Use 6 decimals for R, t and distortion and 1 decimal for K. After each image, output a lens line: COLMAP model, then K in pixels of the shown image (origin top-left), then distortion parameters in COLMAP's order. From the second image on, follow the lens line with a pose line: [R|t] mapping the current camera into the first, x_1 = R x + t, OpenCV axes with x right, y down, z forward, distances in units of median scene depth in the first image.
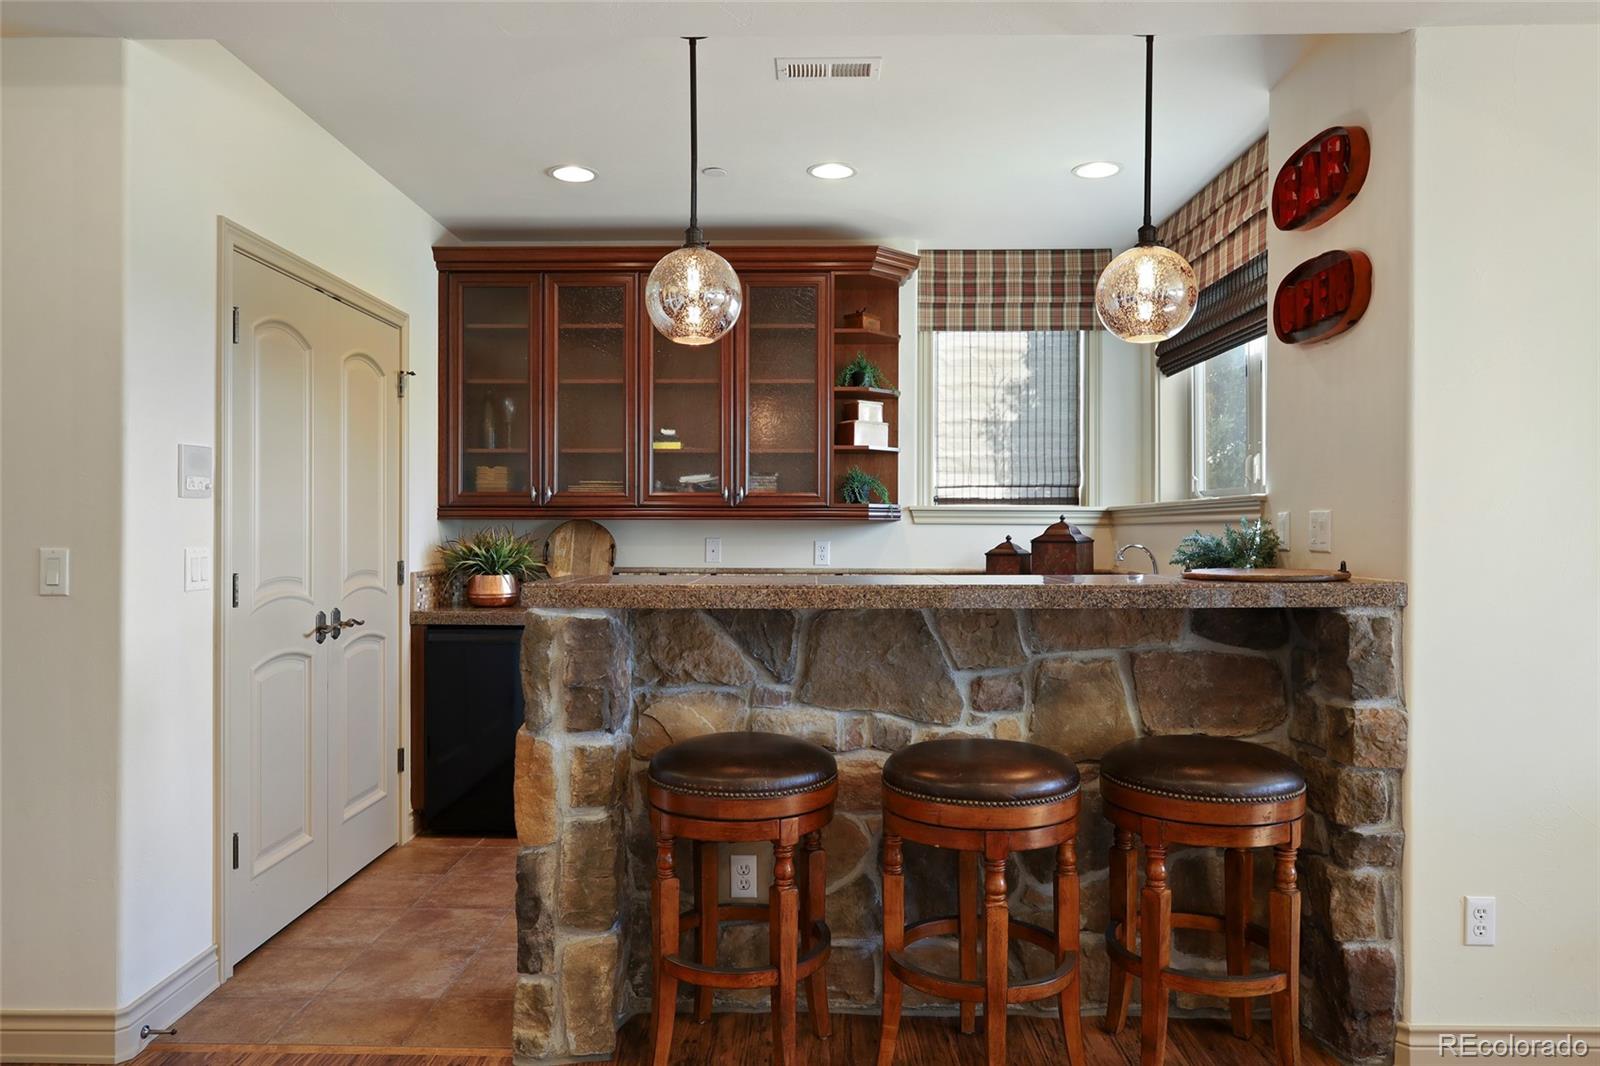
lens RADIAL K [[1062.4, 0, 796.4], [0, 1062.4, 526.1], [0, 0, 1]] dist [-0.001940, 0.001790]
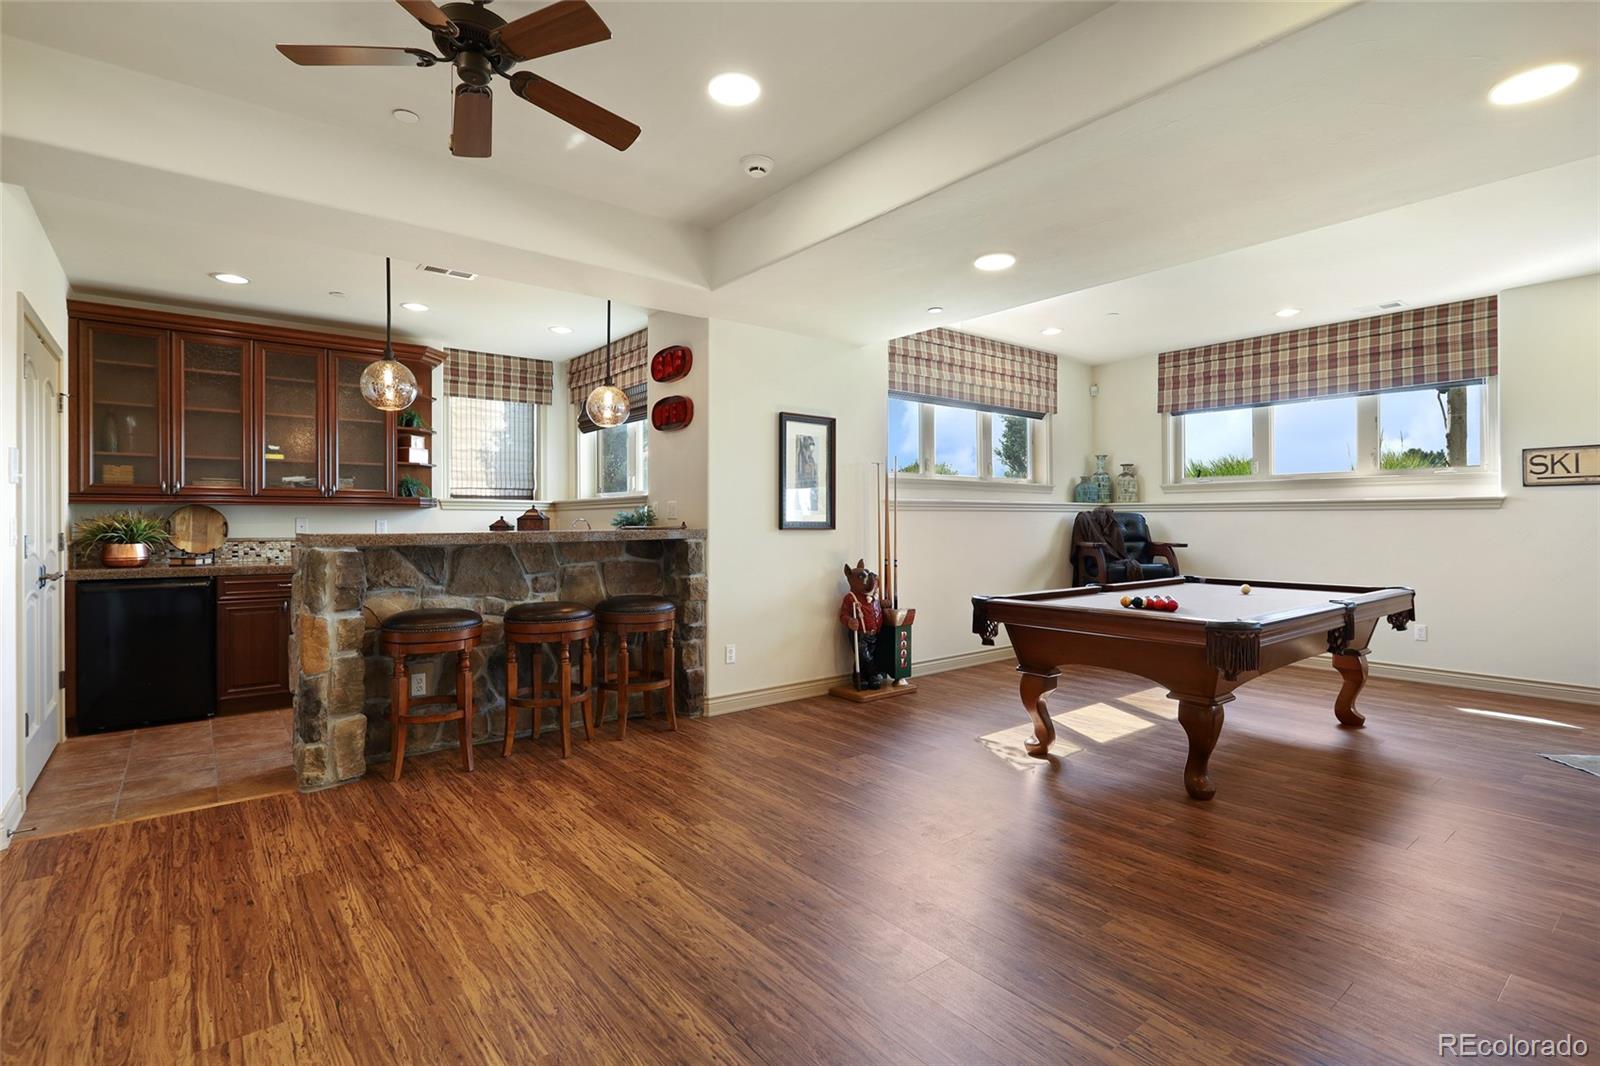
lens RADIAL K [[763.8, 0, 797.9], [0, 763.8, 524.6], [0, 0, 1]] dist [-0.001534, 0.000079]
pose [[0.766565, -0.006675, 0.642132, -0.414695], [0.003448, 0.999974, 0.006279, 0.028541], [-0.642157, -0.002599, 0.766569, -0.526855]]
